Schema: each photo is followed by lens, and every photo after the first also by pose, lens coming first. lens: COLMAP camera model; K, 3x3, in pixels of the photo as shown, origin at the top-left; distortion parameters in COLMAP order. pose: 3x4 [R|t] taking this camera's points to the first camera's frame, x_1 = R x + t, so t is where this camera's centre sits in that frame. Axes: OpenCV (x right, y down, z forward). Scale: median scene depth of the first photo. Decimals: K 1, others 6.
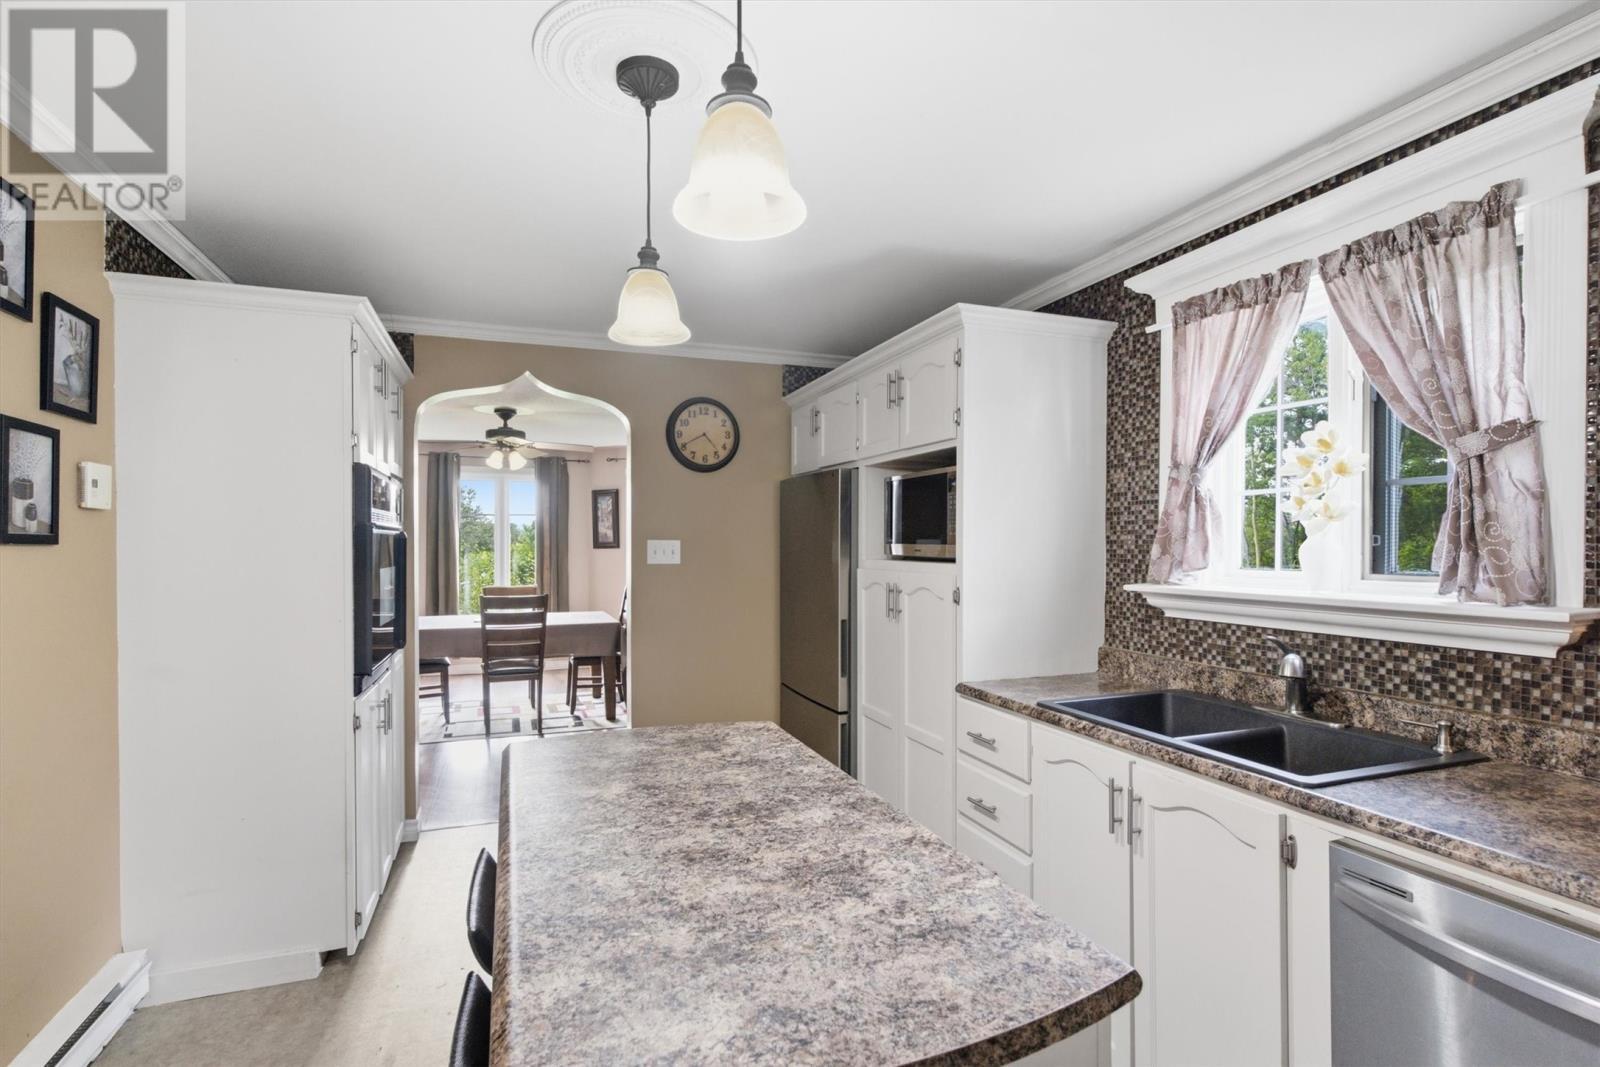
lens RADIAL K [[774.4, 0, 800.0], [0, 774.4, 533.5], [0, 0, 1]] dist [-0.000573, -0.000135]
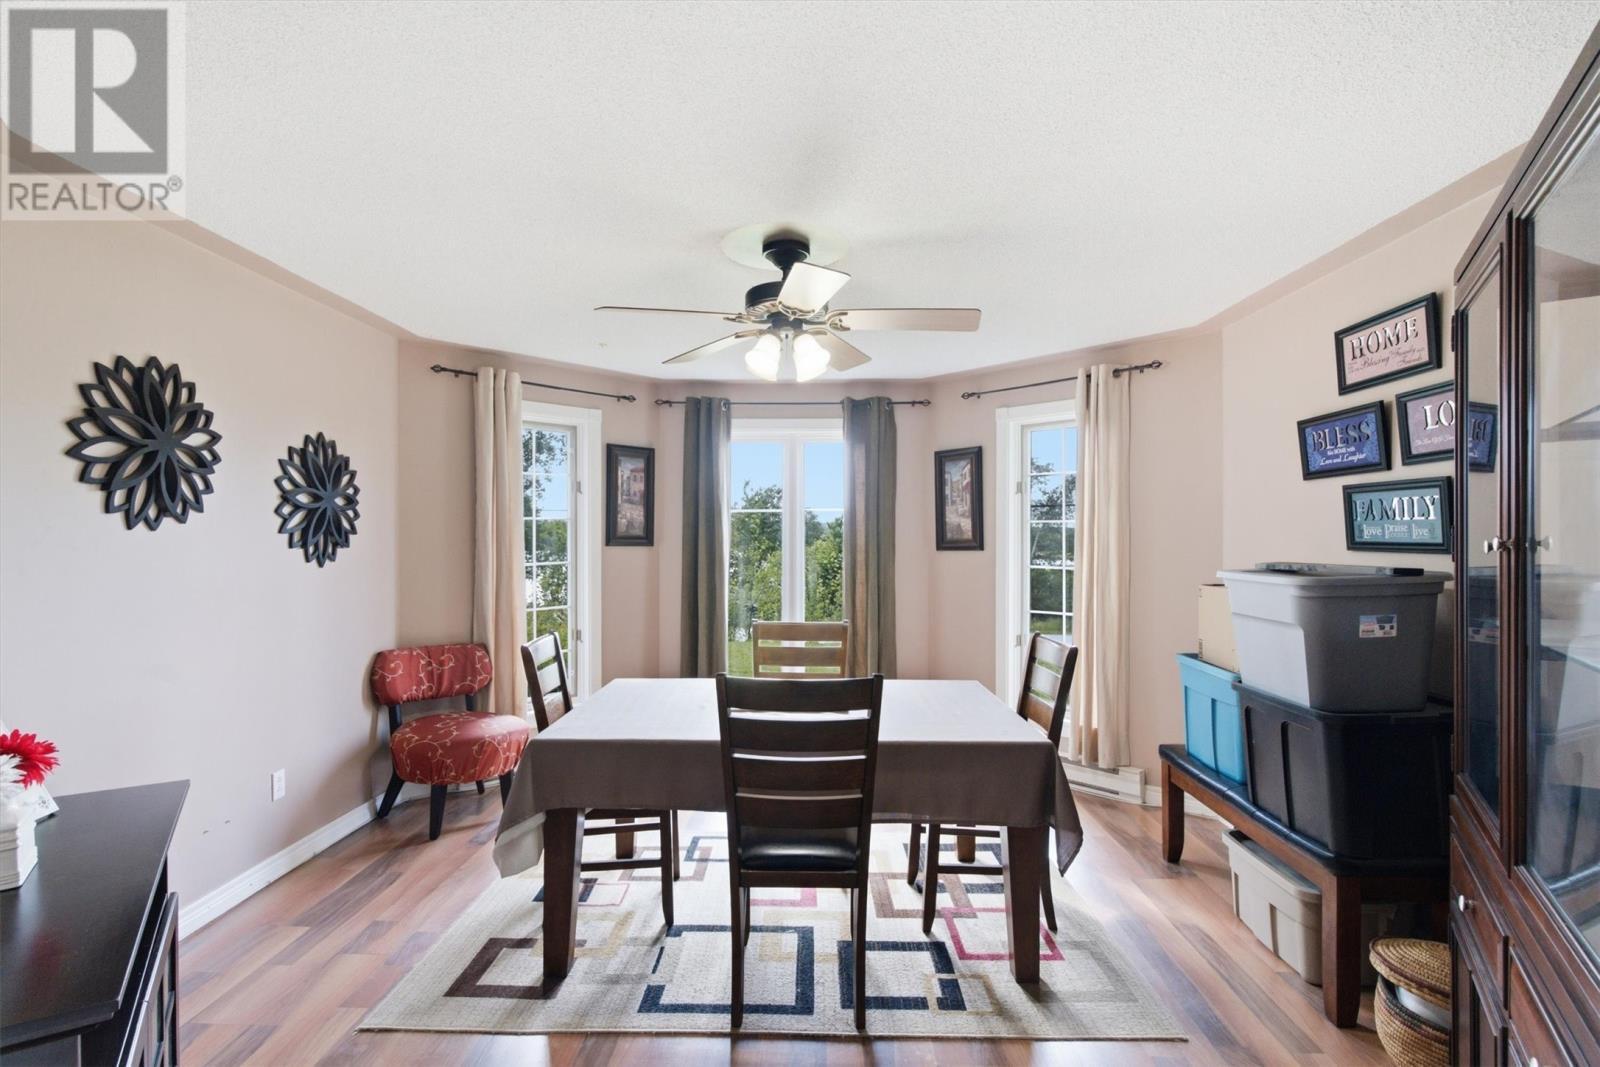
lens RADIAL K [[774.4, 0, 800.0], [0, 774.4, 533.5], [0, 0, 1]] dist [-0.000573, -0.000135]
pose [[0.930003, 0.003268, -0.367537, -0.178526], [-0.002139, 0.999992, 0.003481, 0.005670], [0.367545, -0.002451, 0.930003, 0.504014]]
